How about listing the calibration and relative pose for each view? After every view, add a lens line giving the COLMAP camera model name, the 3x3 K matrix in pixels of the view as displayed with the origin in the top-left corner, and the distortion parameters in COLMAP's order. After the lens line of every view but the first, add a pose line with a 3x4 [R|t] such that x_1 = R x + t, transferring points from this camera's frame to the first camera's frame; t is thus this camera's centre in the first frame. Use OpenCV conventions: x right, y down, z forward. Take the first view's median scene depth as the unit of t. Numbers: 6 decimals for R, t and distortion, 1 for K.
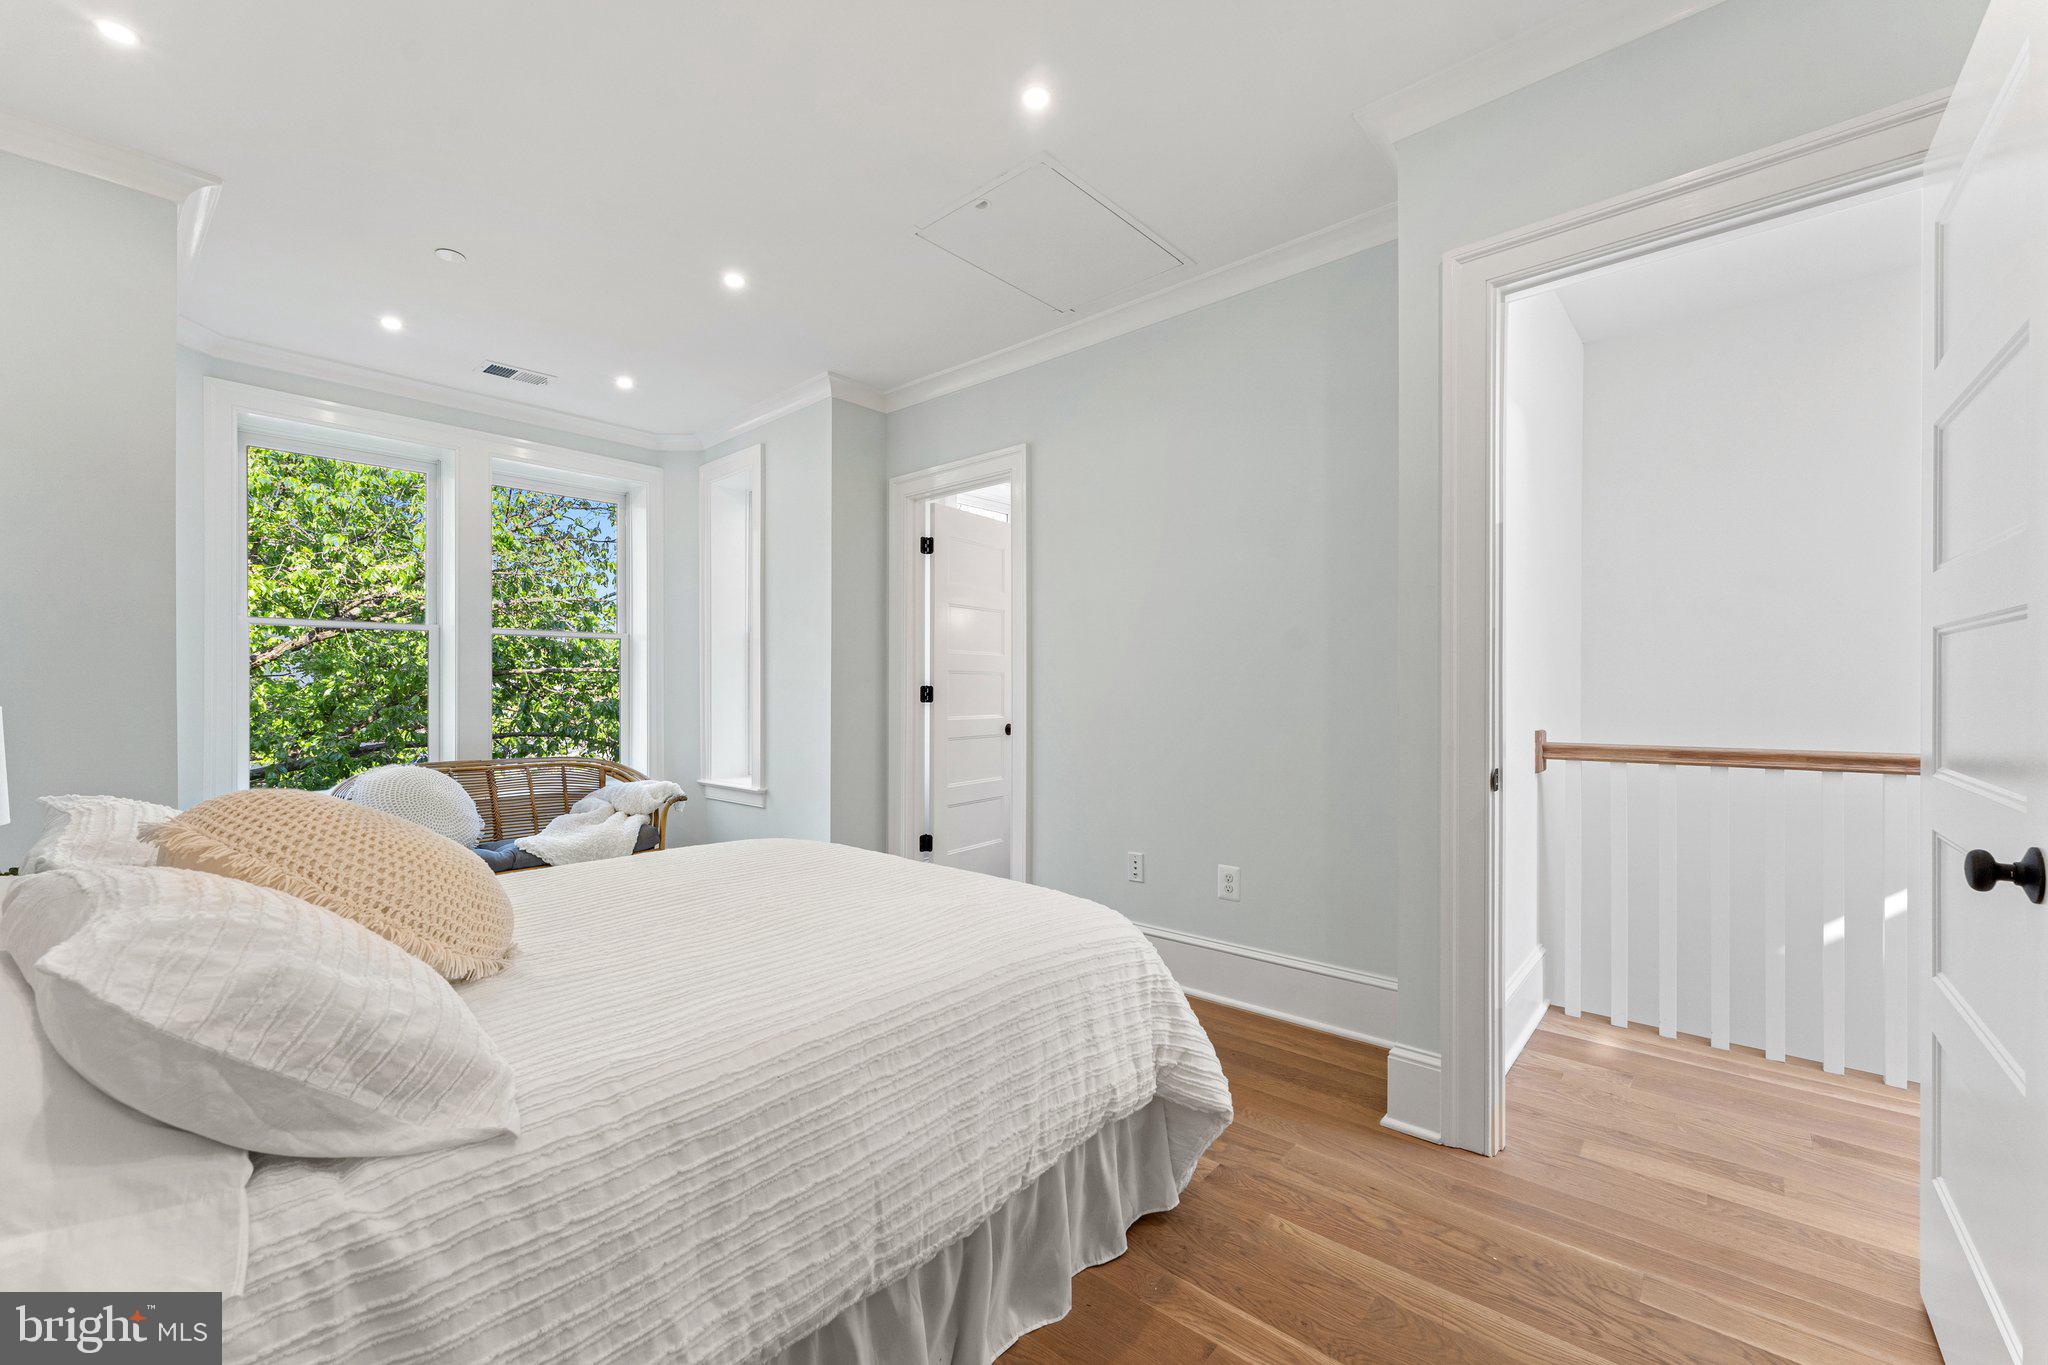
lens RADIAL K [[839.1, 0, 1021.1], [0, 839.1, 684.2], [0, 0, 1]] dist [0.002808, -0.001126]
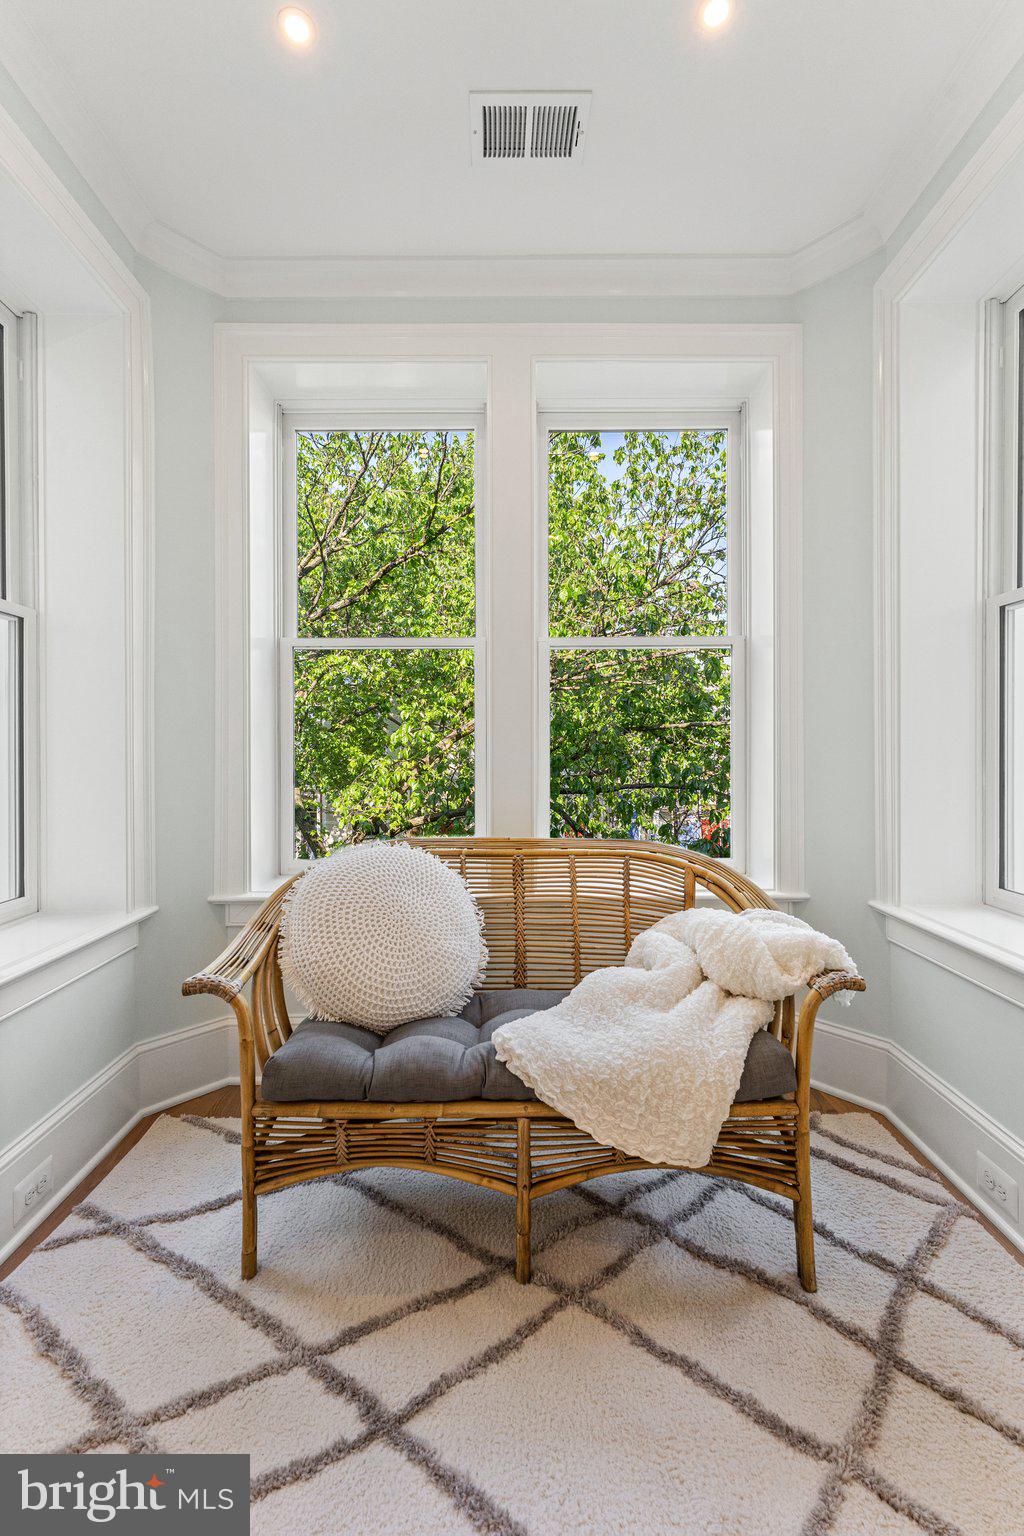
lens RADIAL K [[629.3, 0, 498.8], [0, 629.3, 746.2], [0, 0, 1]] dist [0.002808, -0.001126]
pose [[0.660947, -0.000242, -0.750432, -0.261622], [0.002226, 0.999996, 0.001639, 0.018680], [0.750429, -0.002754, 0.660945, 0.606770]]
